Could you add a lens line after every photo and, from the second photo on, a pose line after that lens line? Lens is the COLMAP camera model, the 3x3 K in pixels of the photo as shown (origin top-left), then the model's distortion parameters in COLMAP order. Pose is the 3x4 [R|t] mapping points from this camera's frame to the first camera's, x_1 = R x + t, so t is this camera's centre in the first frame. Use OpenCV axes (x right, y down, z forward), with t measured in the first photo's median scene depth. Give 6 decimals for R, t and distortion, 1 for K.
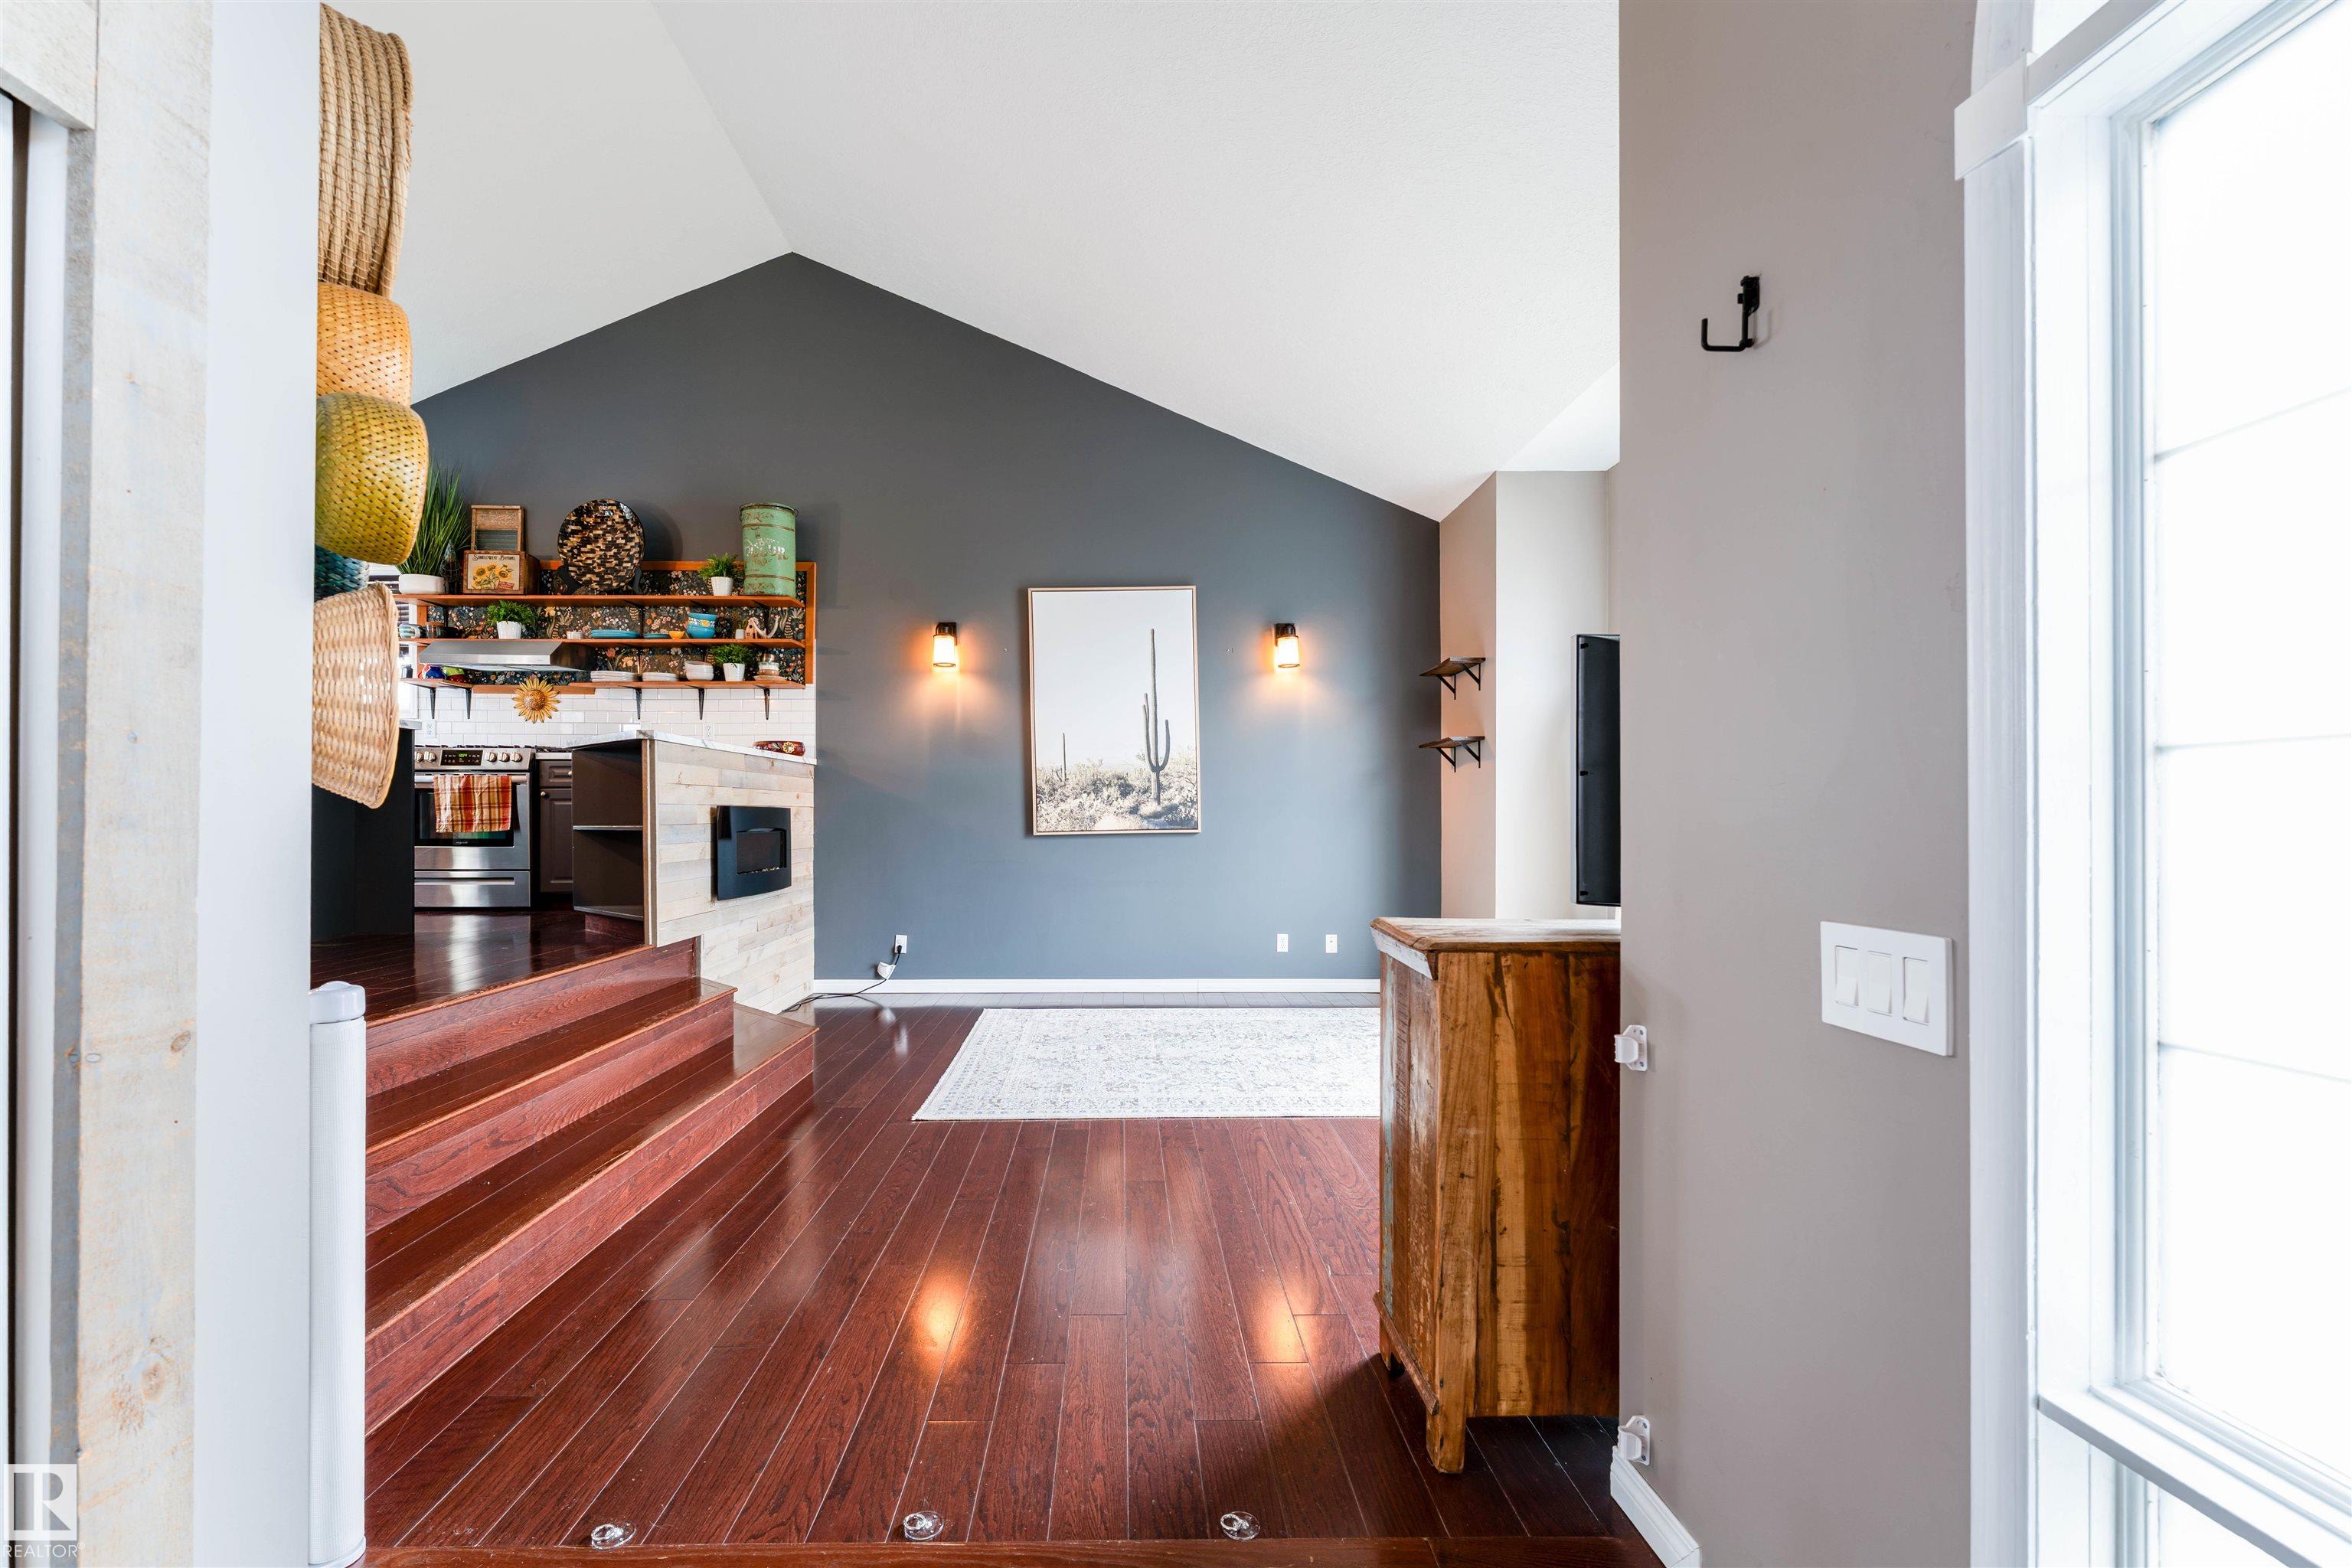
lens RADIAL K [[958.5, 0, 1135.9], [0, 958.5, 817.6], [0, 0, 1]] dist [0.002292, 0.000100]
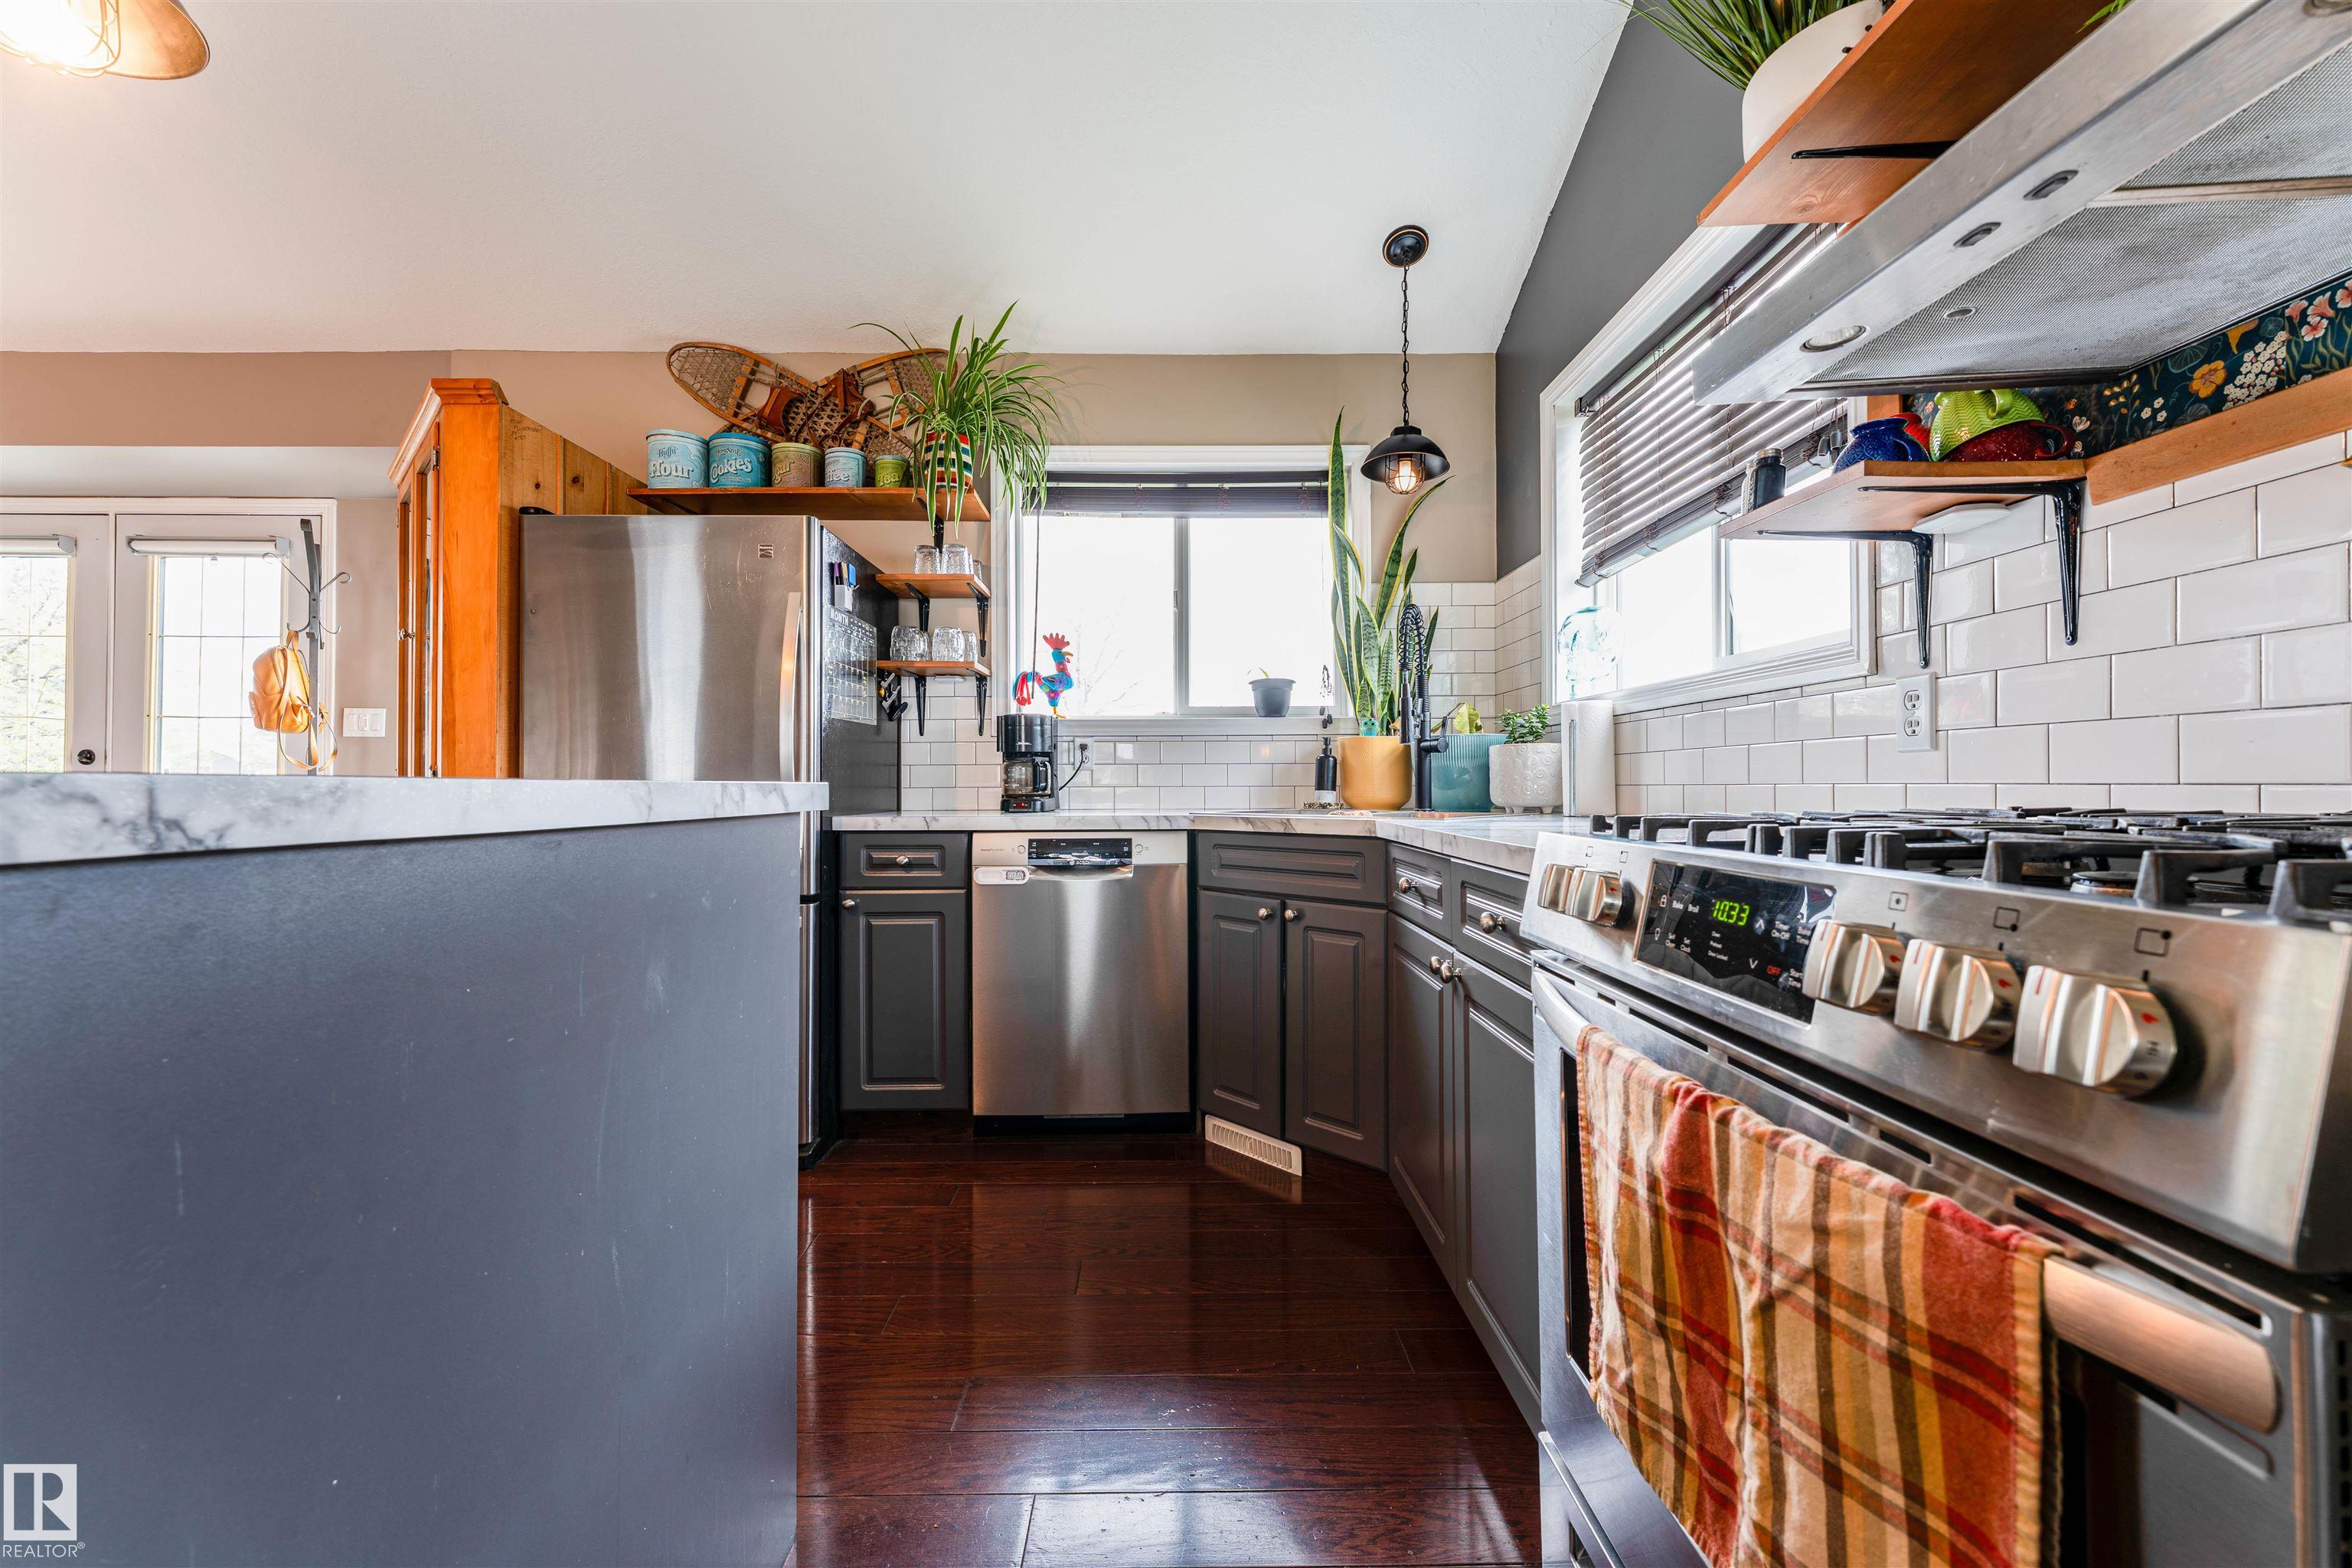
lens RADIAL K [[932.3, 0, 1172.8], [0, 932.3, 776.6], [0, 0, 1]] dist [0.000352, -0.000403]
pose [[-0.013511, -0.010707, -0.999851, -0.514085], [0.000131, 0.999943, -0.010710, -0.074949], [0.999909, -0.000276, -0.013509, 0.835637]]
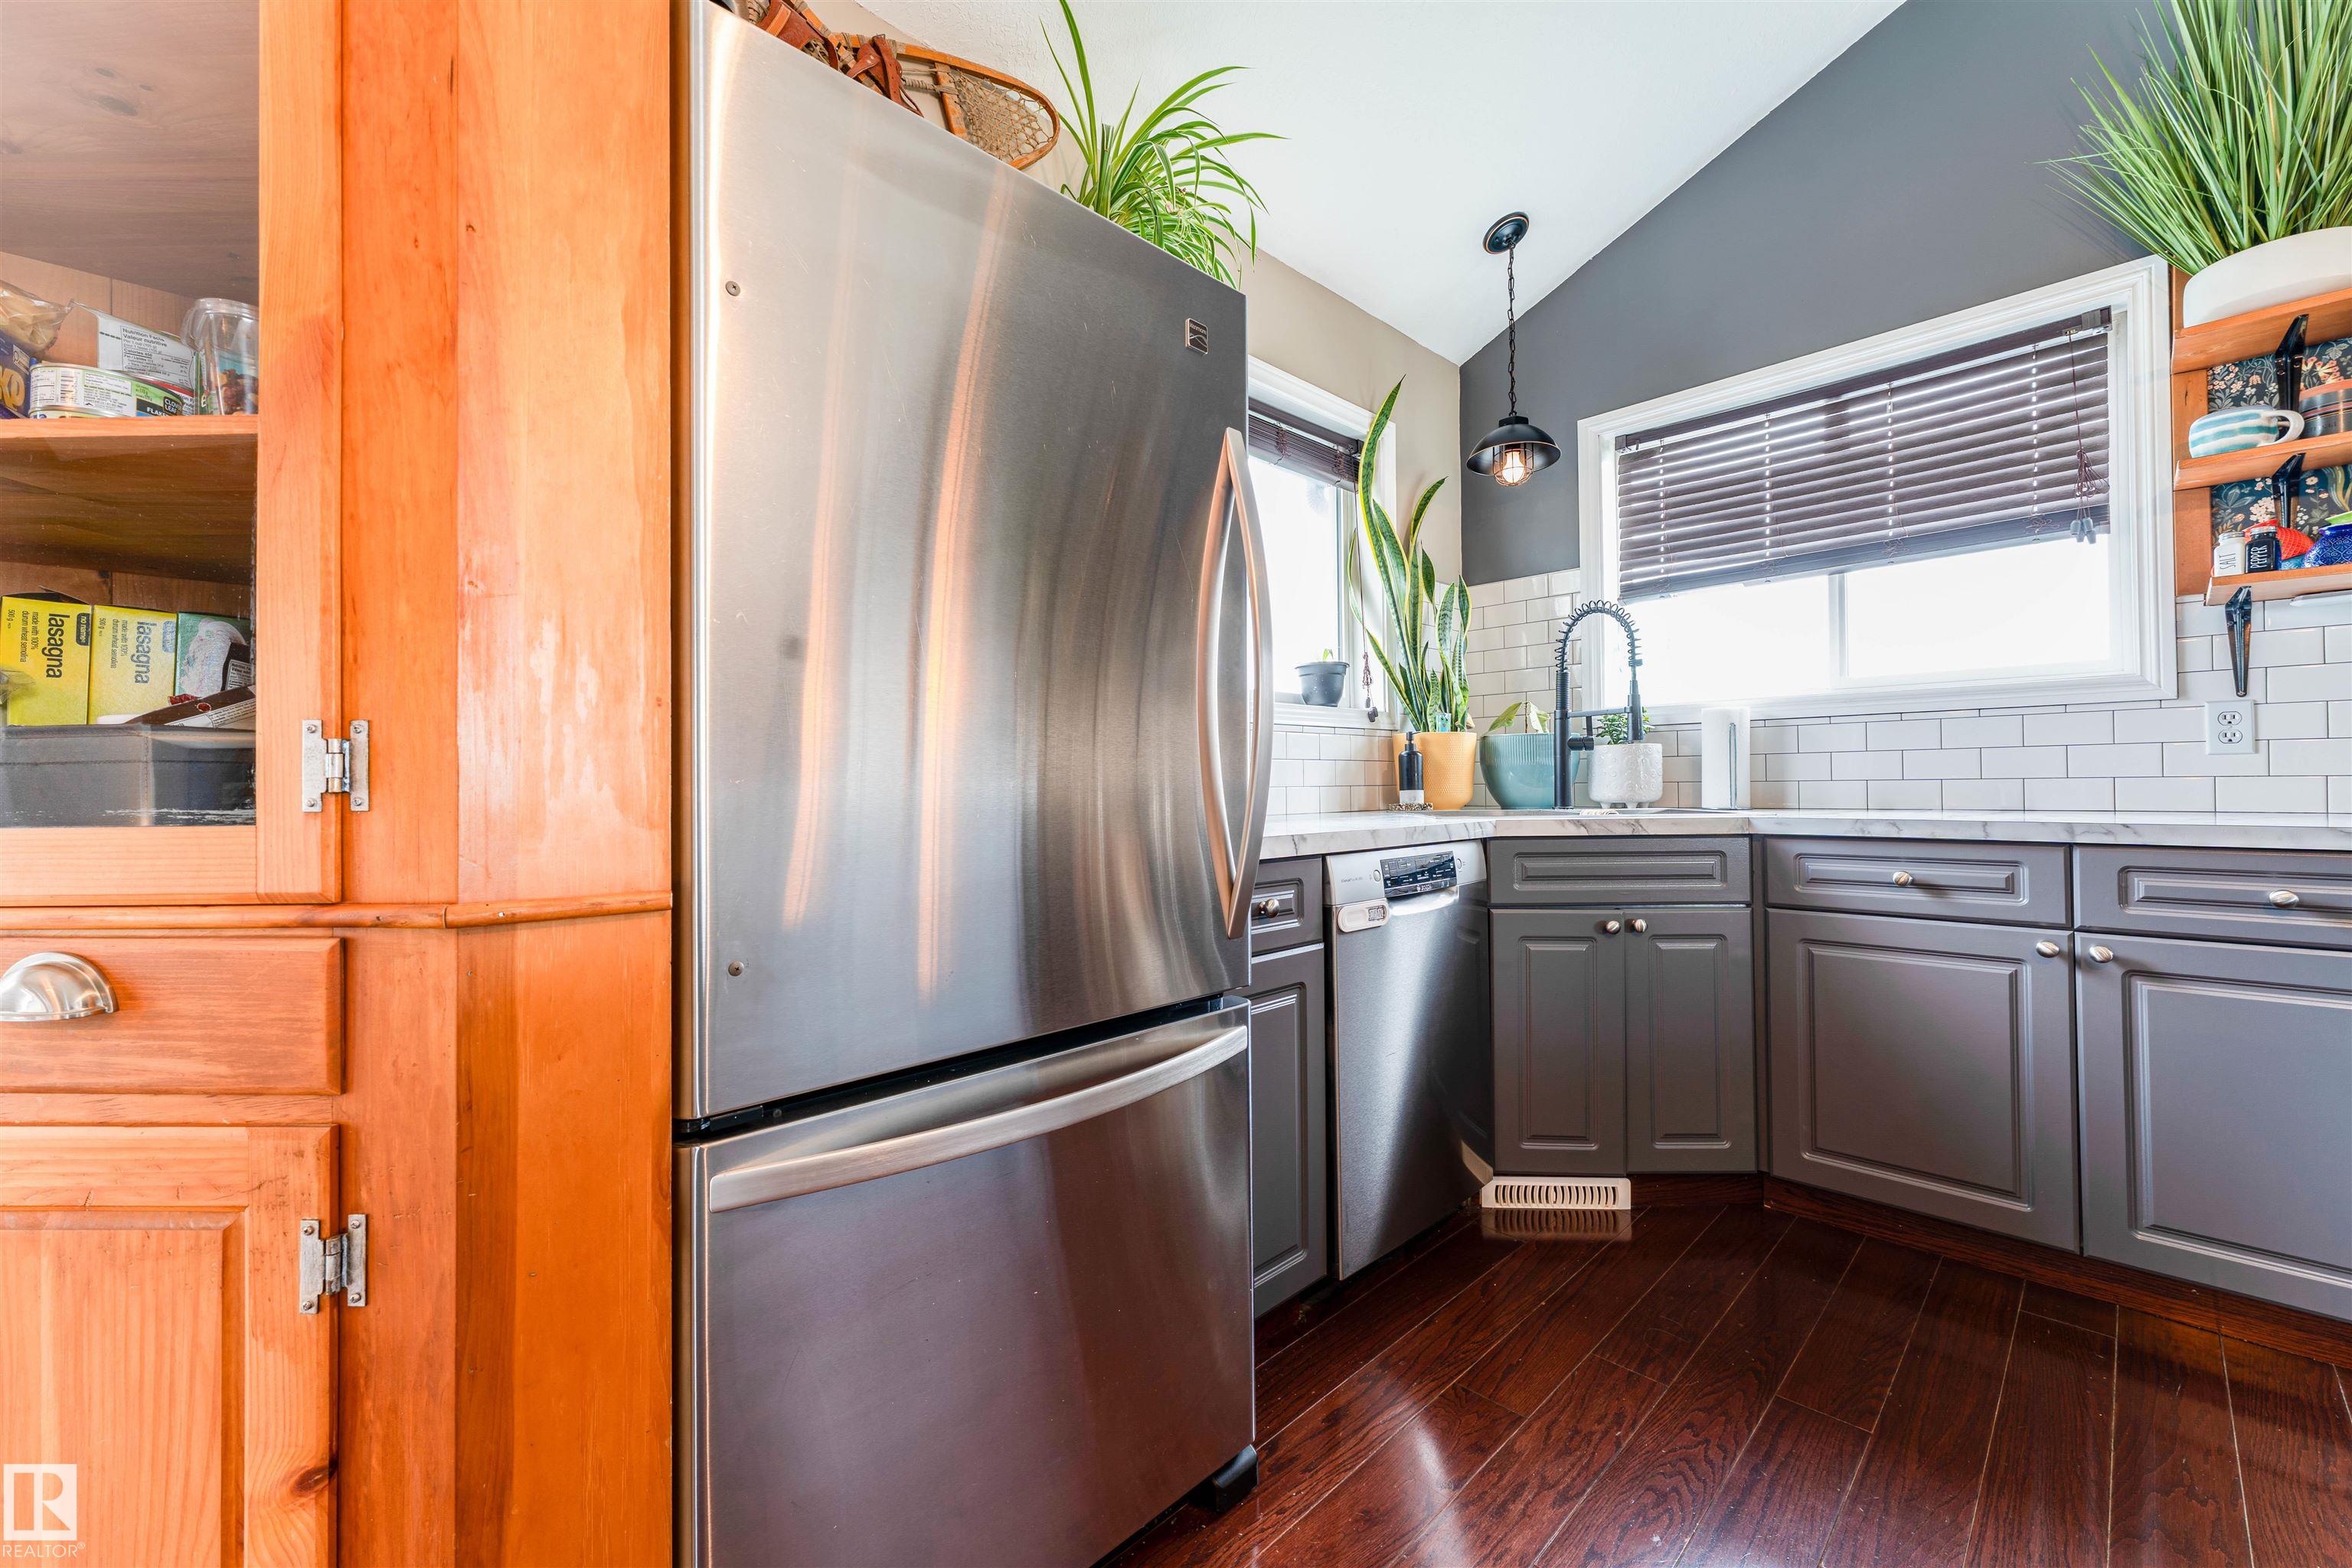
lens RADIAL K [[932.3, 0, 1172.8], [0, 932.3, 776.6], [0, 0, 1]] dist [0.000352, -0.000403]
pose [[0.681605, -0.015173, -0.731563, -0.761519], [0.008968, 0.999883, -0.012382, -0.074987], [0.731665, 0.001879, 0.681662, 0.512459]]
